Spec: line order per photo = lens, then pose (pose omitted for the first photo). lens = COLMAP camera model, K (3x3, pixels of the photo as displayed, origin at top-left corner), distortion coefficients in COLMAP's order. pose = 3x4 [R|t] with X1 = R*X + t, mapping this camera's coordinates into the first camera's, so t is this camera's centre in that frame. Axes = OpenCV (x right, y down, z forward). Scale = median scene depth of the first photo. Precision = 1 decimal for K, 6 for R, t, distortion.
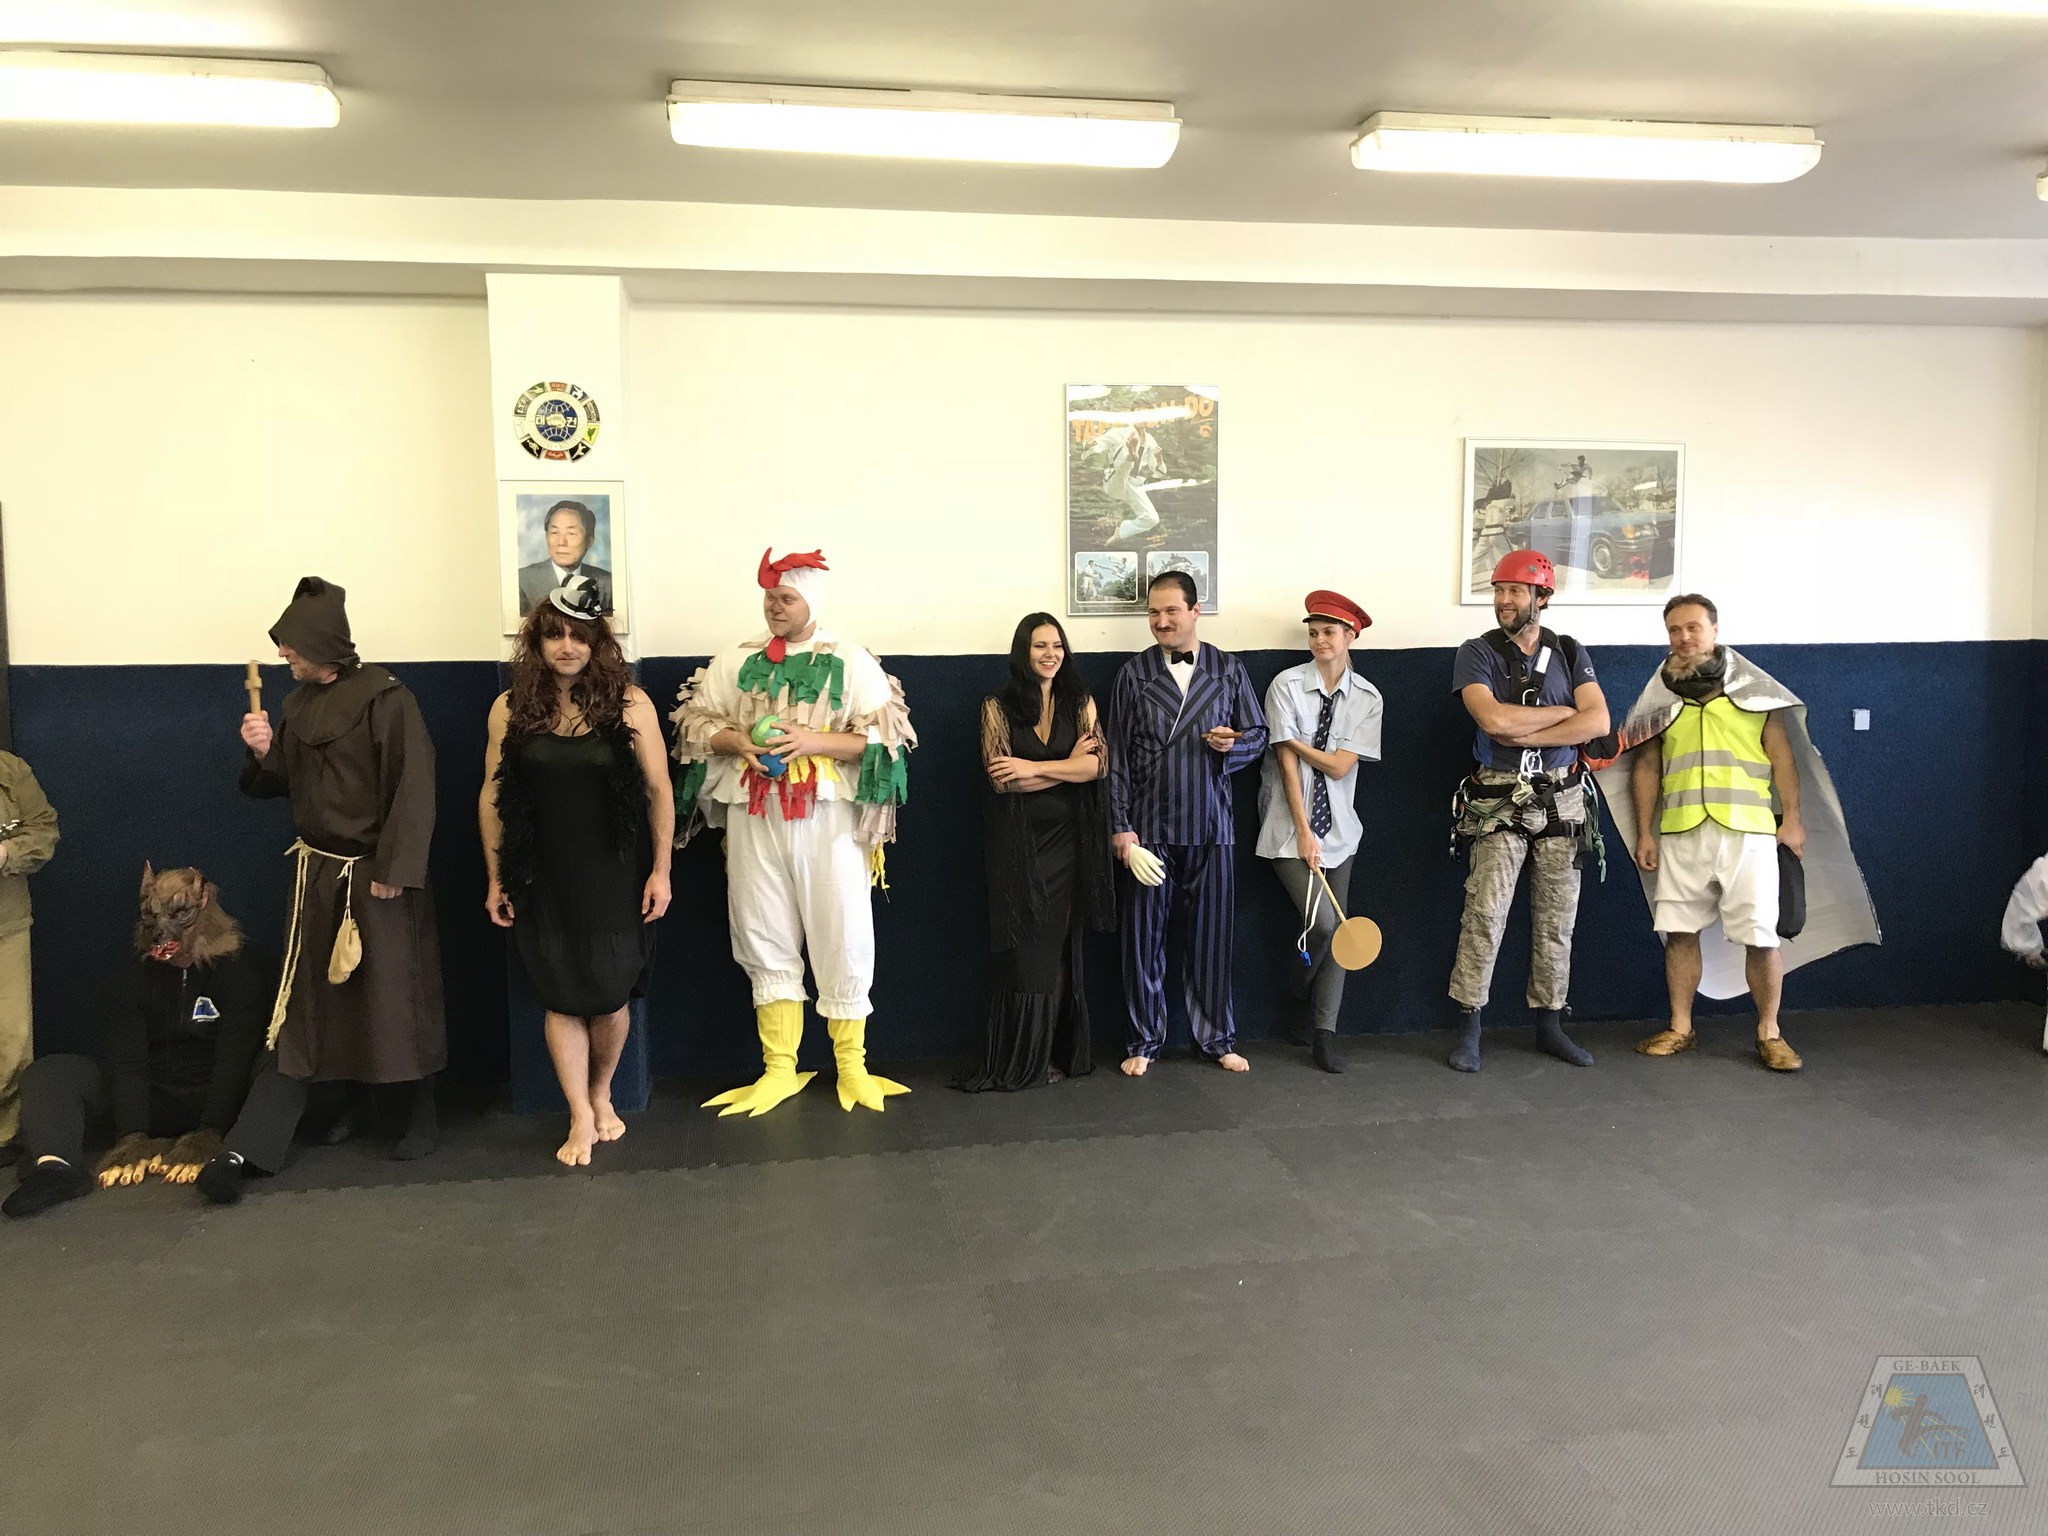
lens RADIAL K [[1703.6, 0, 1091.1], [0, 1703.6, 788.3], [0, 0, 1]] dist [0.054551, -0.045119]
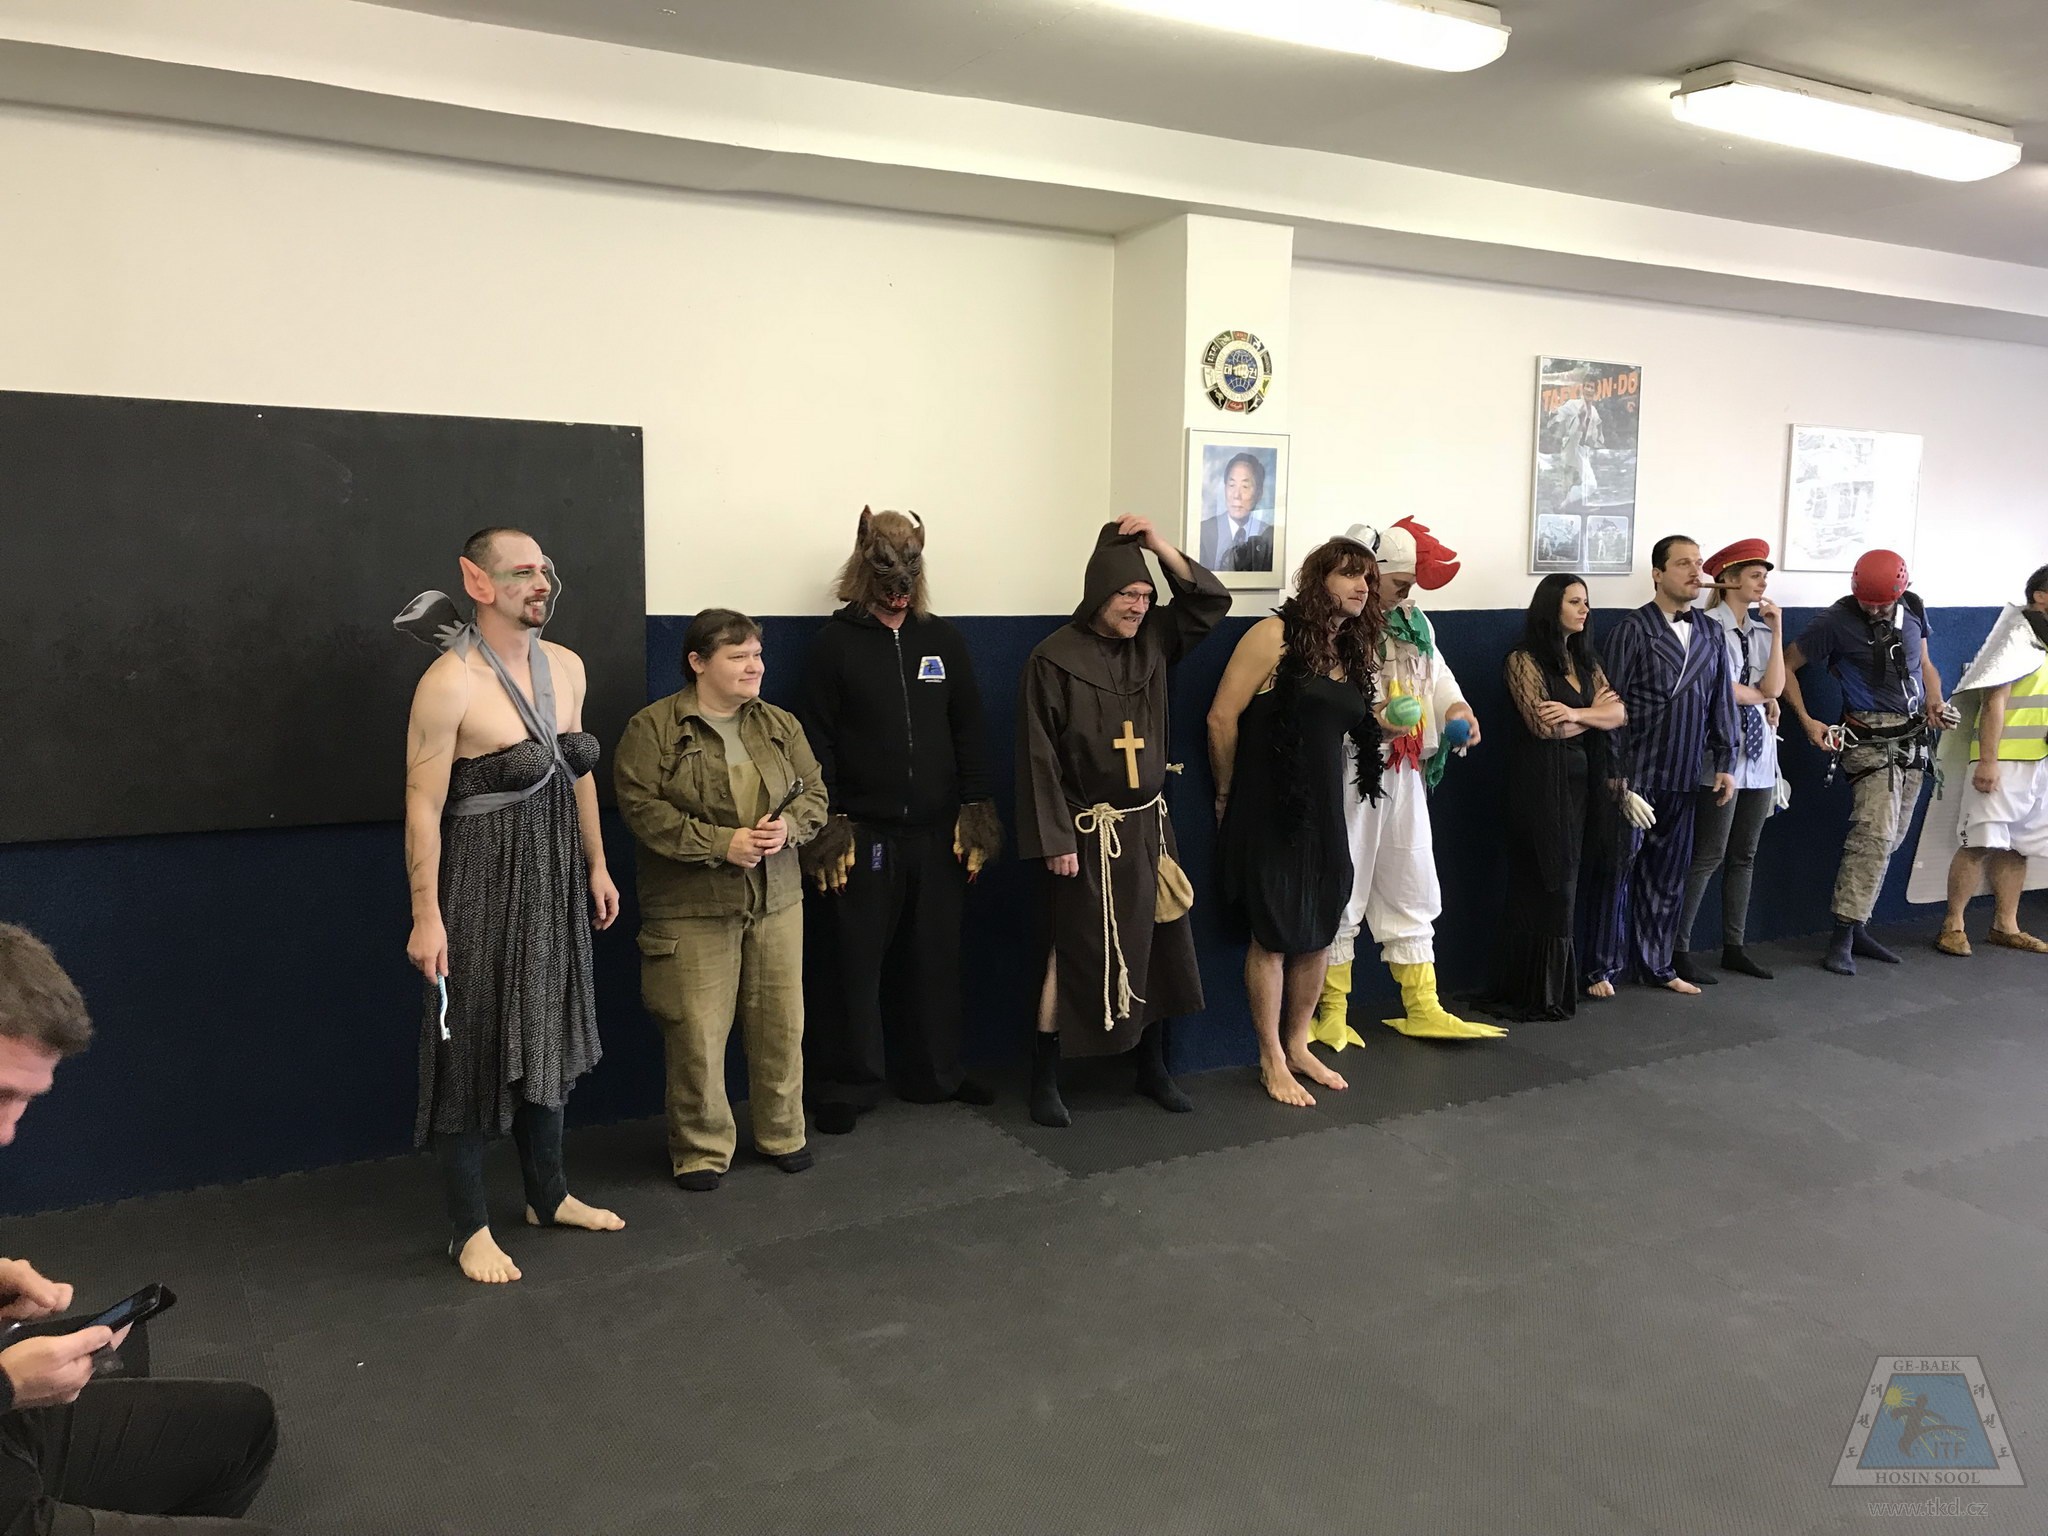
lens RADIAL K [[1703.6, 0, 1082.9], [0, 1703.6, 781.1], [0, 0, 1]] dist [0.054551, -0.045119]
pose [[0.935110, -0.026874, 0.353337, -0.697531], [0.018310, 0.999452, 0.027559, -0.007339], [-0.353884, -0.019301, 0.935090, 0.102855]]
